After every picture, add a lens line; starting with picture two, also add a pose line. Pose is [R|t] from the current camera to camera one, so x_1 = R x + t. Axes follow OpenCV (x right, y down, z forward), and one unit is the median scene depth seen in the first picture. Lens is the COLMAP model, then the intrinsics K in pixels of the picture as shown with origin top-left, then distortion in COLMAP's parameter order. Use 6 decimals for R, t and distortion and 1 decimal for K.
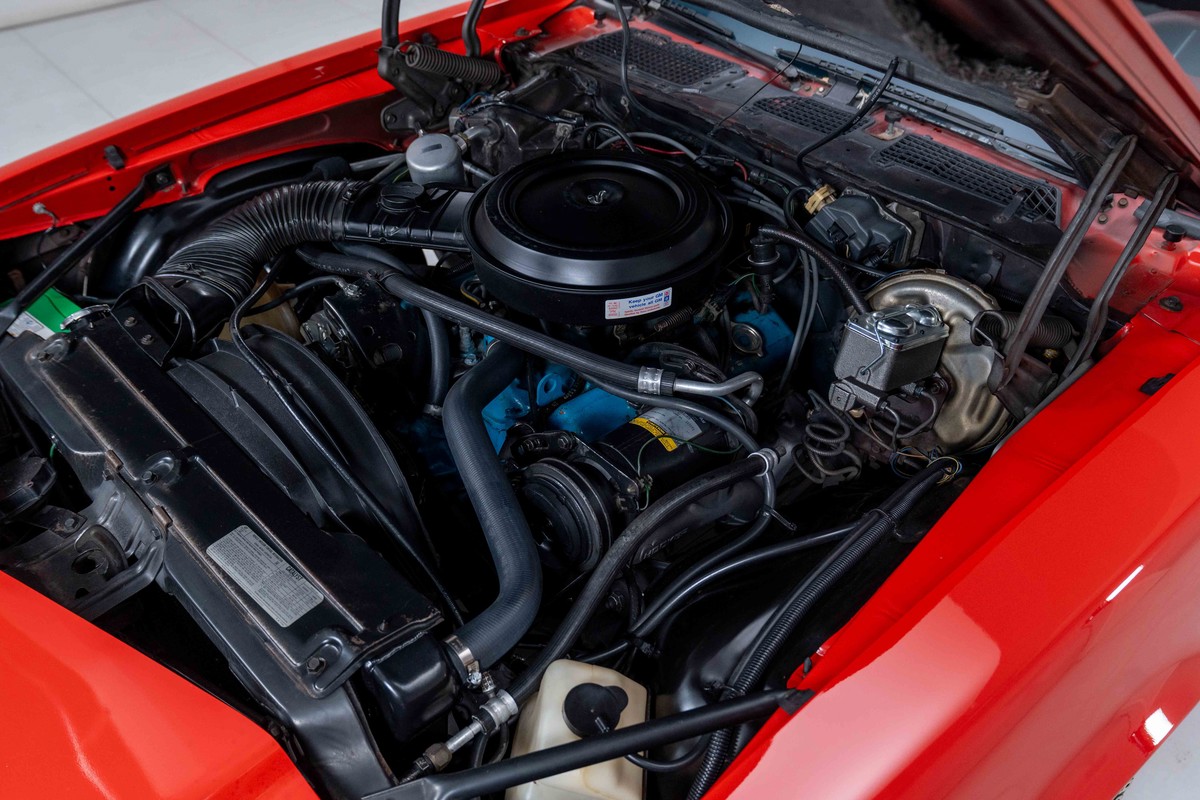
lens RADIAL K [[1040.0, 0, 602.3], [0, 1040.0, 405.1], [0, 0, 1]] dist [-0.009506, 0.004024]
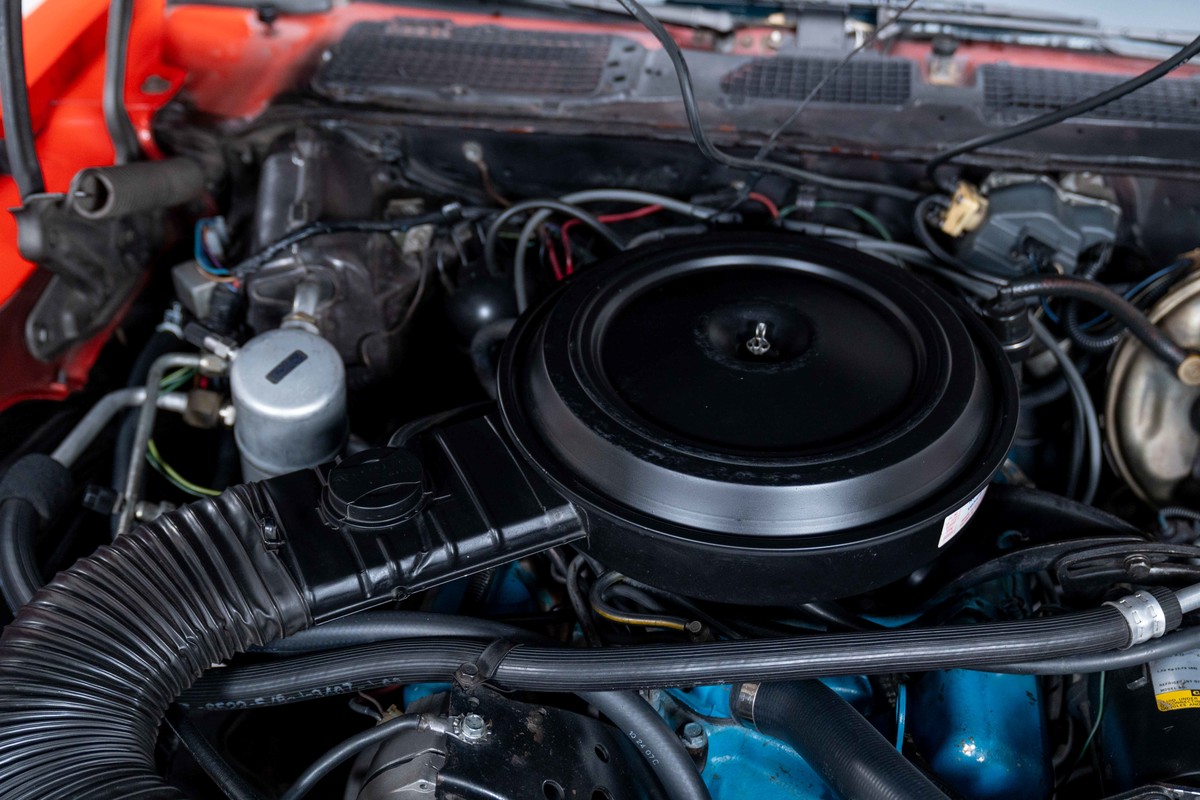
lens RADIAL K [[1465.9, 0, 614.1], [0, 1465.9, 448.1], [0, 0, 1]] dist [0.010886, 0.000000]
pose [[0.788542, -0.391556, 0.474221, -0.453704], [0.392316, 0.914111, 0.102415, -0.266444], [-0.473592, 0.105286, 0.874429, 0.415913]]
